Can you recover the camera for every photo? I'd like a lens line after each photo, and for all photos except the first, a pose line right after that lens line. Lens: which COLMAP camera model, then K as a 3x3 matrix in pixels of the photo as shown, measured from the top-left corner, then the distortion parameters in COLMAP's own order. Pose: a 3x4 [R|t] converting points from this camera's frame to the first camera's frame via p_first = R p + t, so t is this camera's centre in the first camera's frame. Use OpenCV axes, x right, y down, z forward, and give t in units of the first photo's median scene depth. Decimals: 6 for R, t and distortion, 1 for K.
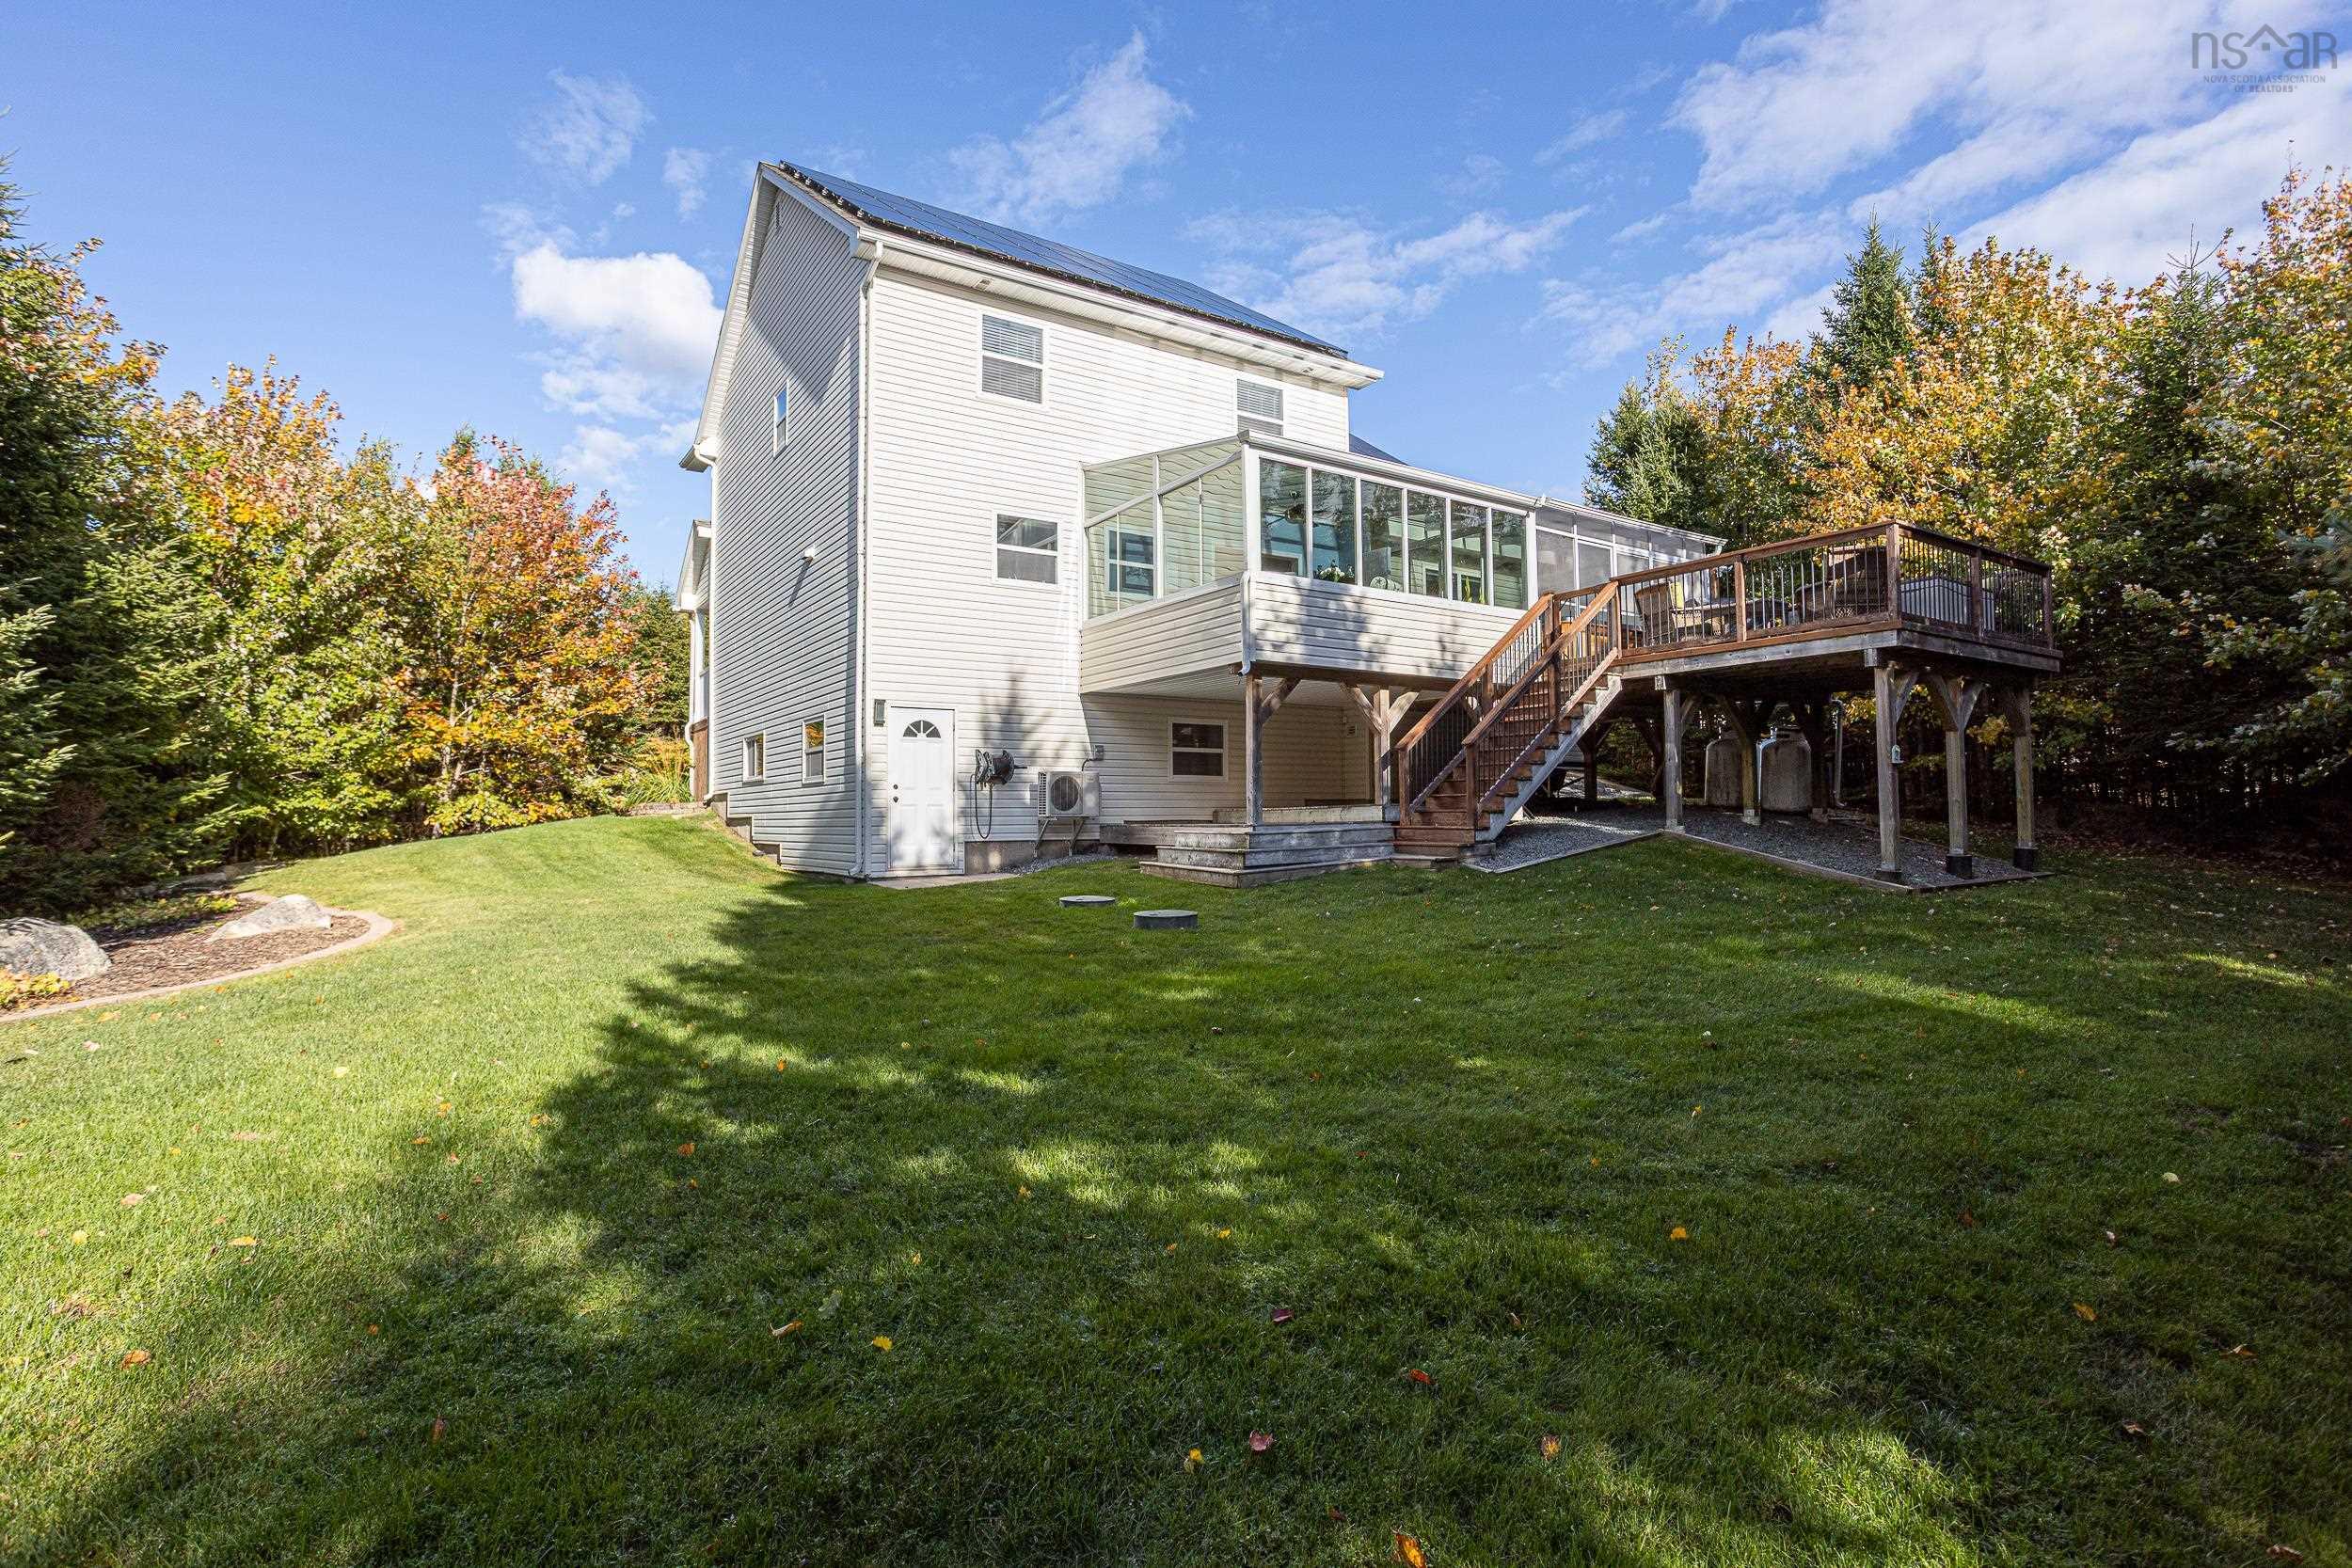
lens RADIAL K [[1074.2, 0, 1176.0], [0, 1074.2, 784.0], [0, 0, 1]] dist [-0.002220, 0.000399]
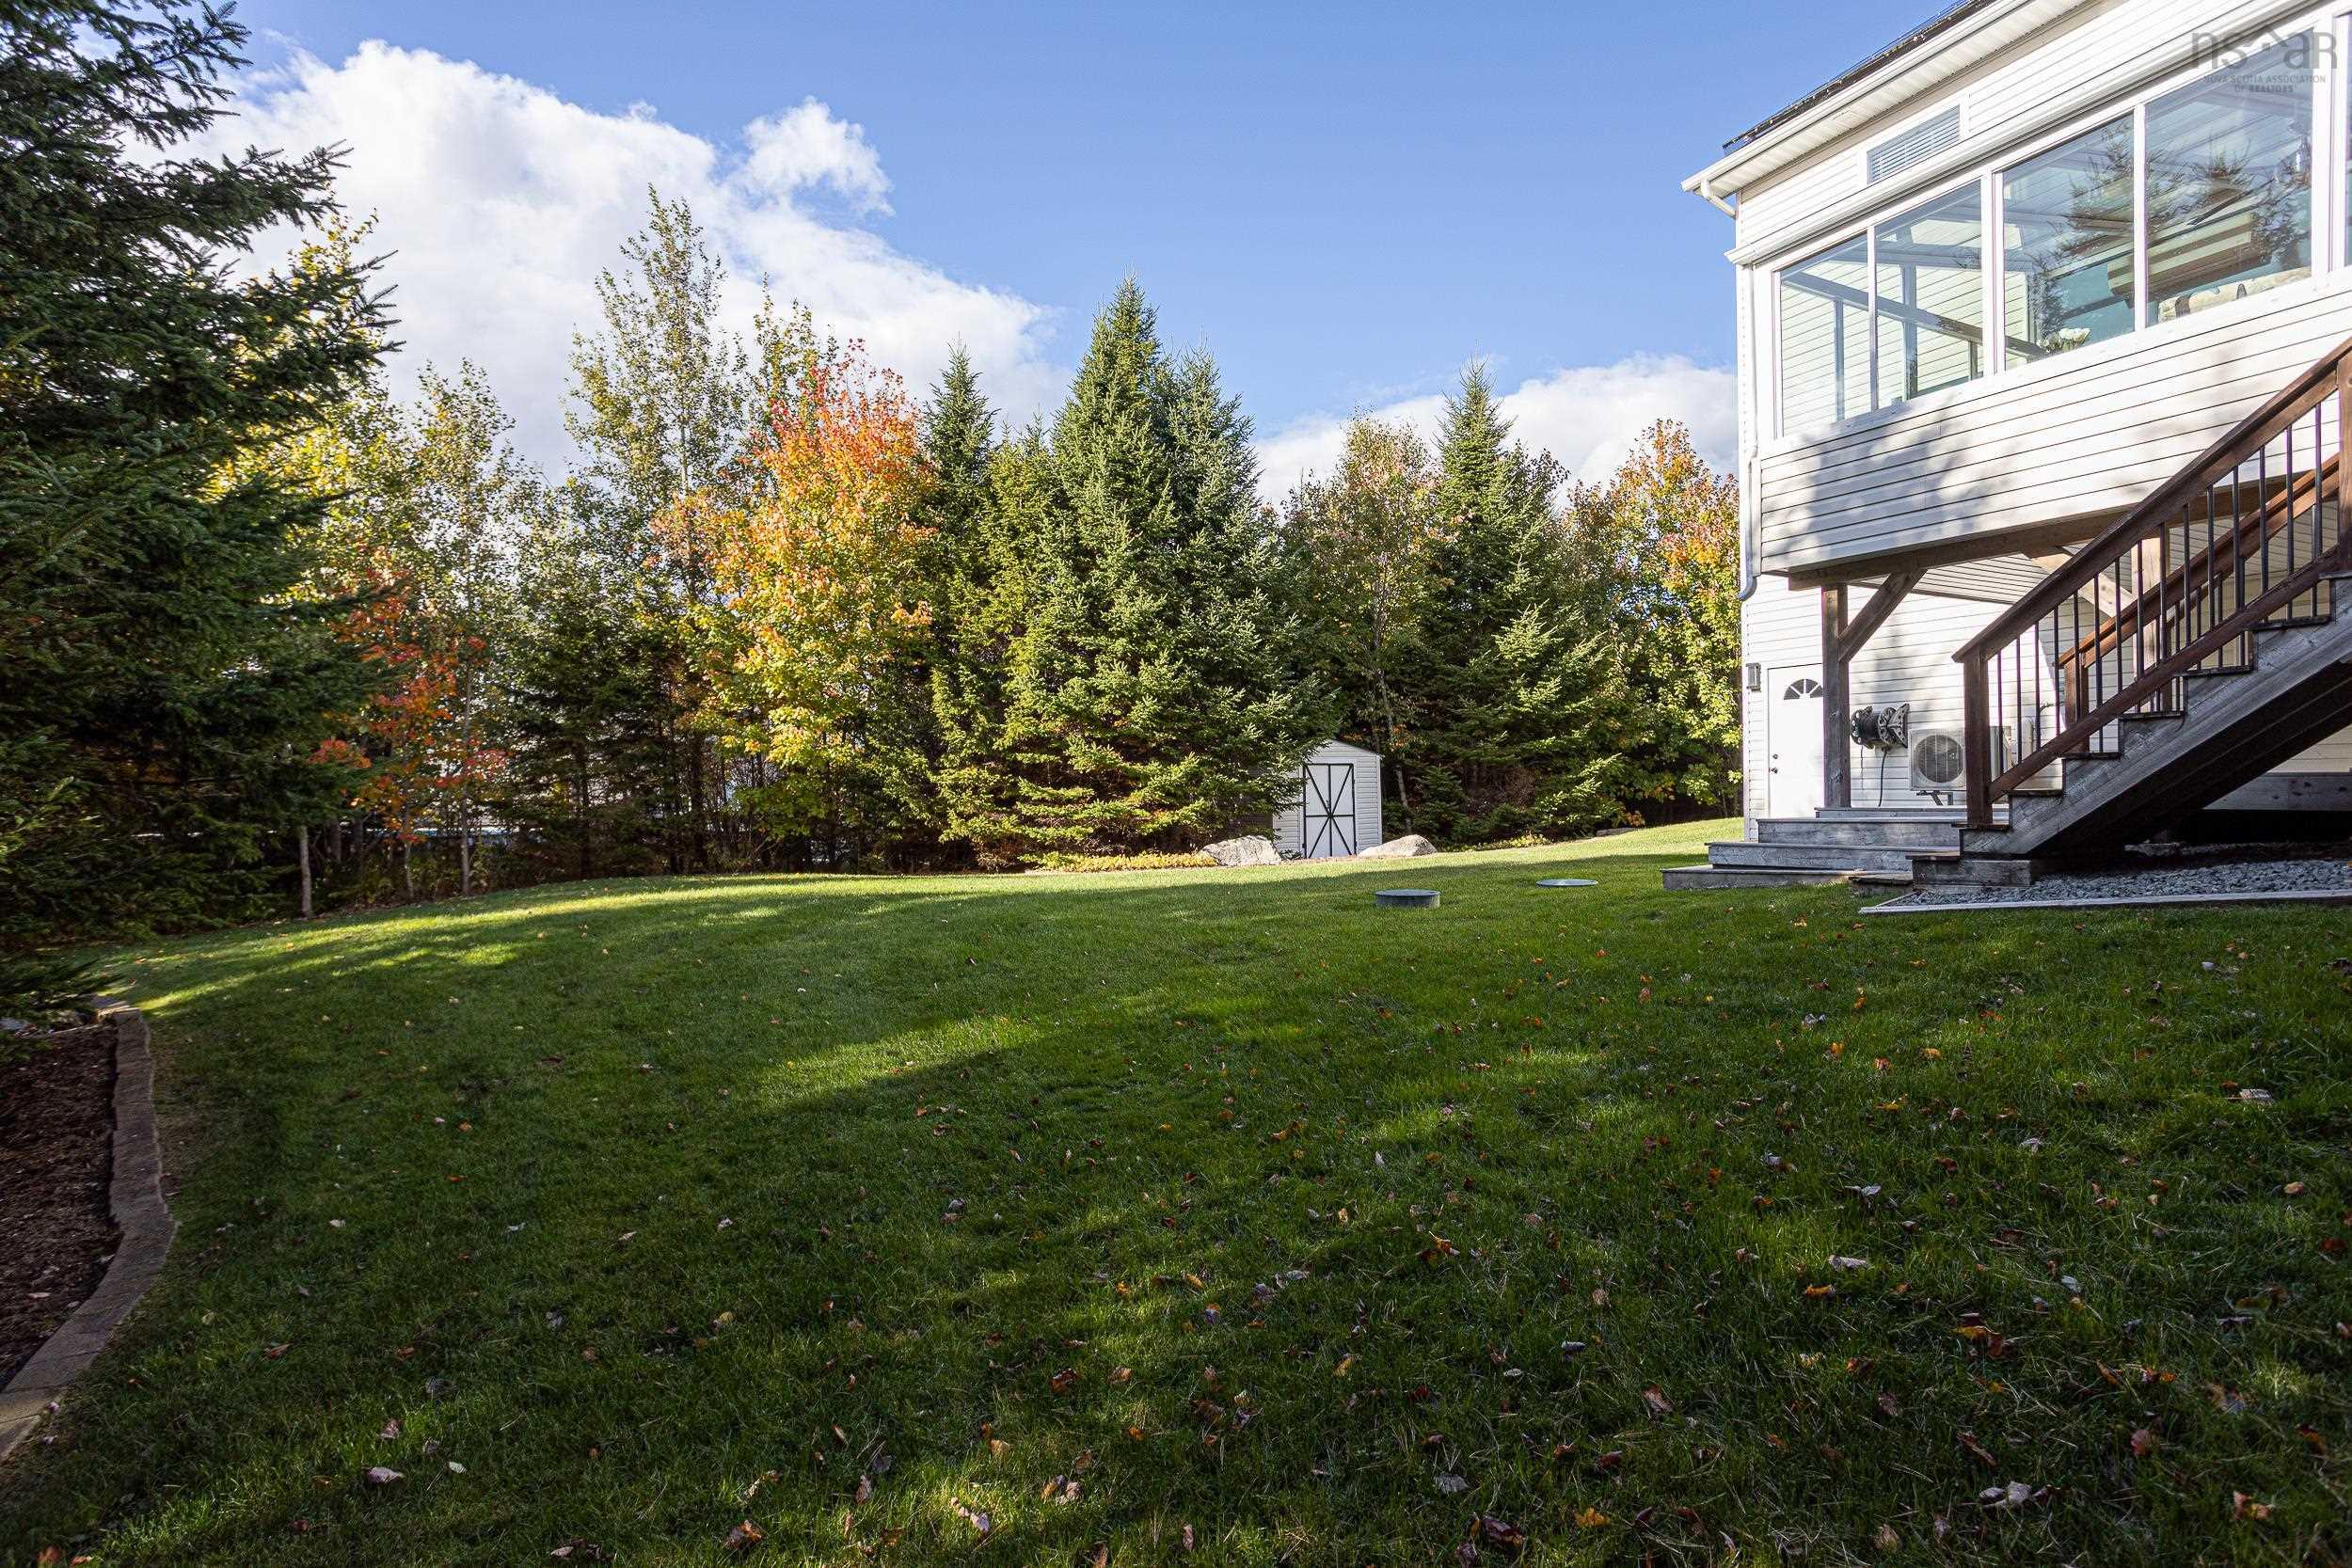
lens RADIAL K [[1074.2, 0, 1176.0], [0, 1074.2, 784.0], [0, 0, 1]] dist [-0.002220, 0.000399]
pose [[-0.146638, 0.012821, -0.989107, 0.709910], [0.046114, 0.998917, 0.006112, -0.003029], [0.988115, -0.044716, -0.147070, 0.634853]]
